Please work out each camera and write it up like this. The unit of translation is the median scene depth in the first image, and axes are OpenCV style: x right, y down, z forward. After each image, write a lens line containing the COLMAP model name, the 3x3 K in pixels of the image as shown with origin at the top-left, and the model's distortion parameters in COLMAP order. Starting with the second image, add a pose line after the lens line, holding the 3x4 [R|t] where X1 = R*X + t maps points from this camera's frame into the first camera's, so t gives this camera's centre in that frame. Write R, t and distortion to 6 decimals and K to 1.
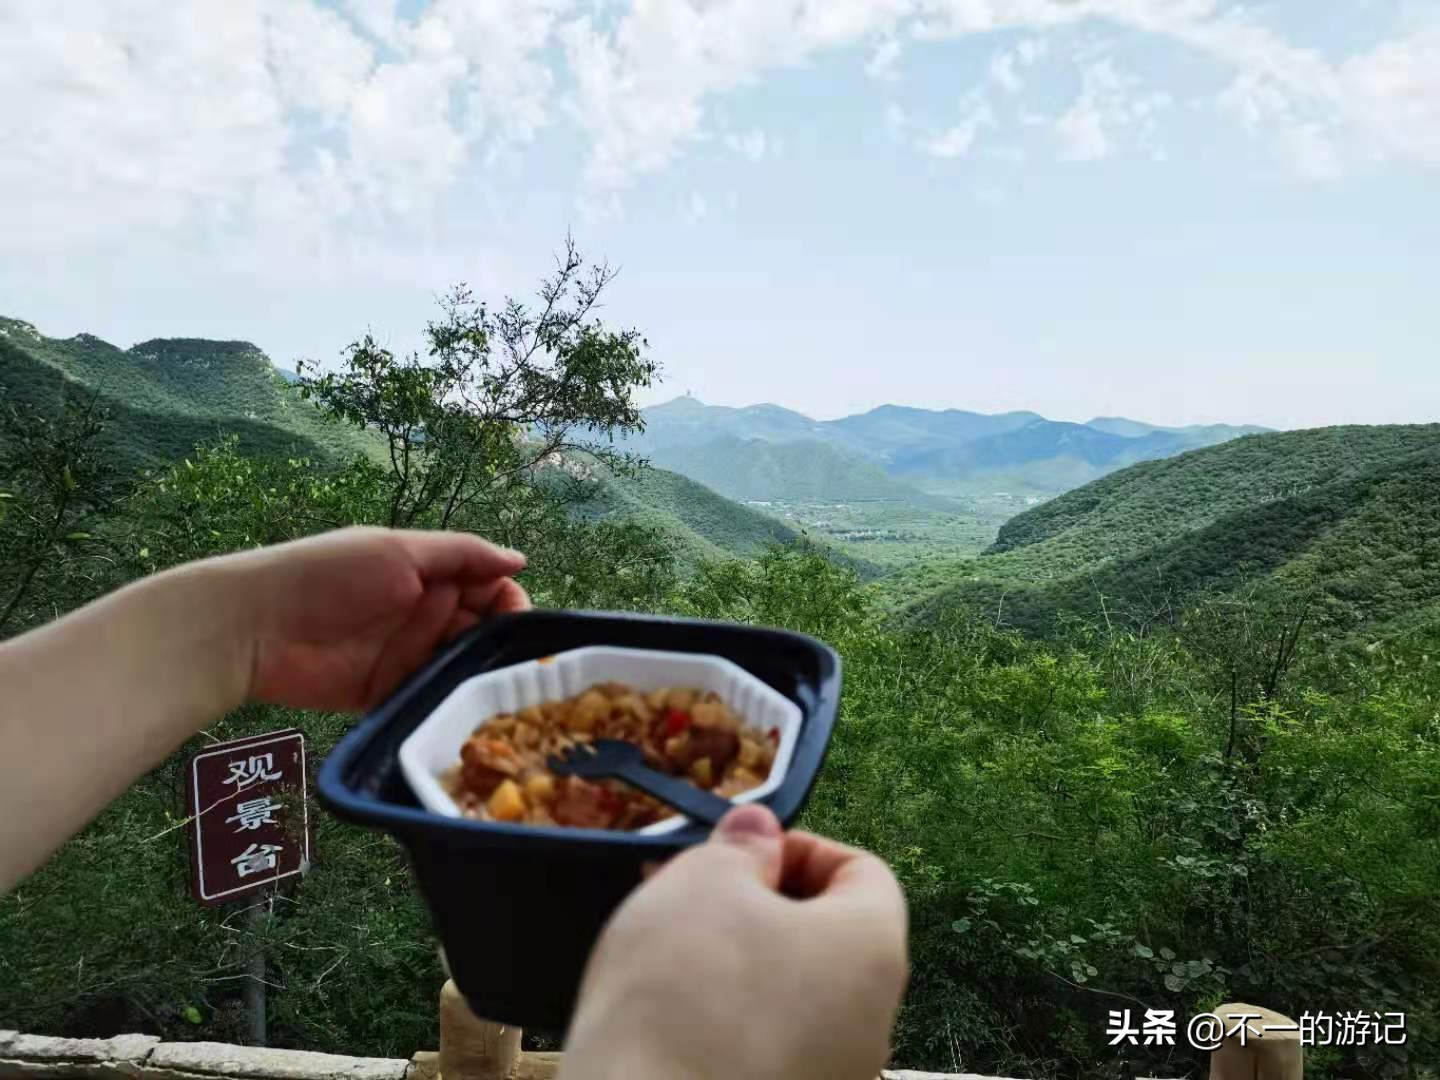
lens RADIAL K [[1094.7, 0, 716.9], [0, 1094.7, 537.8], [0, 0, 1]] dist [0.084623, -0.081398]
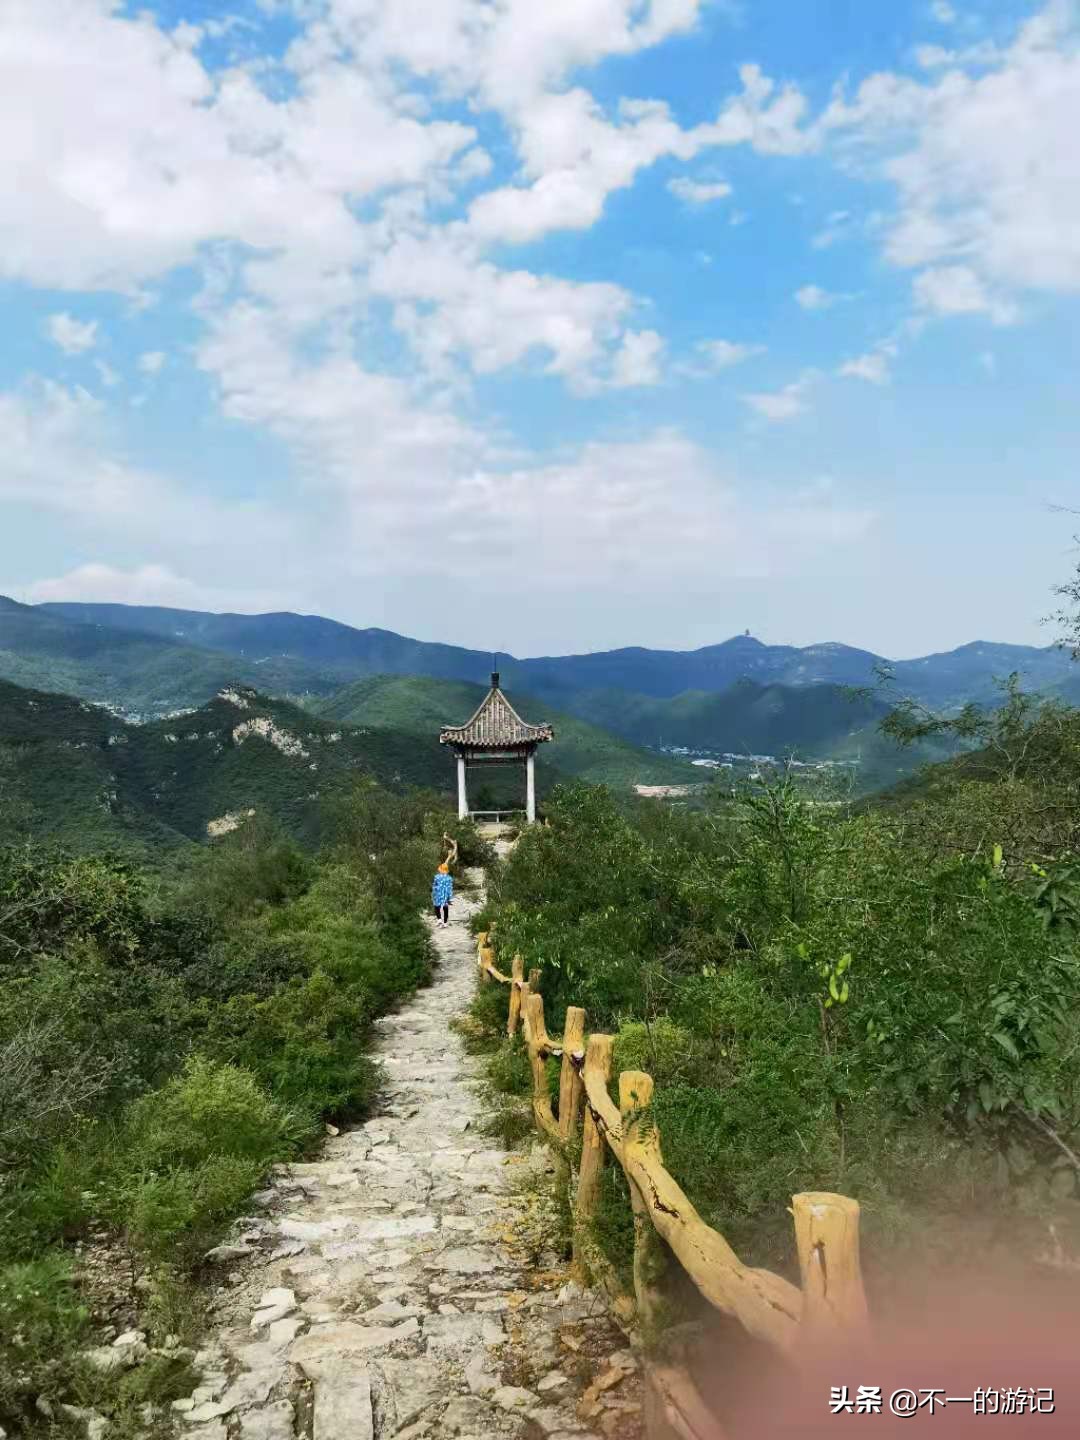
lens RADIAL K [[1094.7, 0, 540.0], [0, 1094.7, 720.0], [0, 0, 1]] dist [0.084623, -0.081398]
pose [[0.964793, 0.004053, -0.262978, 0.428682], [-0.017623, 0.998630, -0.049262, -0.064361], [0.262418, 0.052163, 0.963543, 0.388712]]
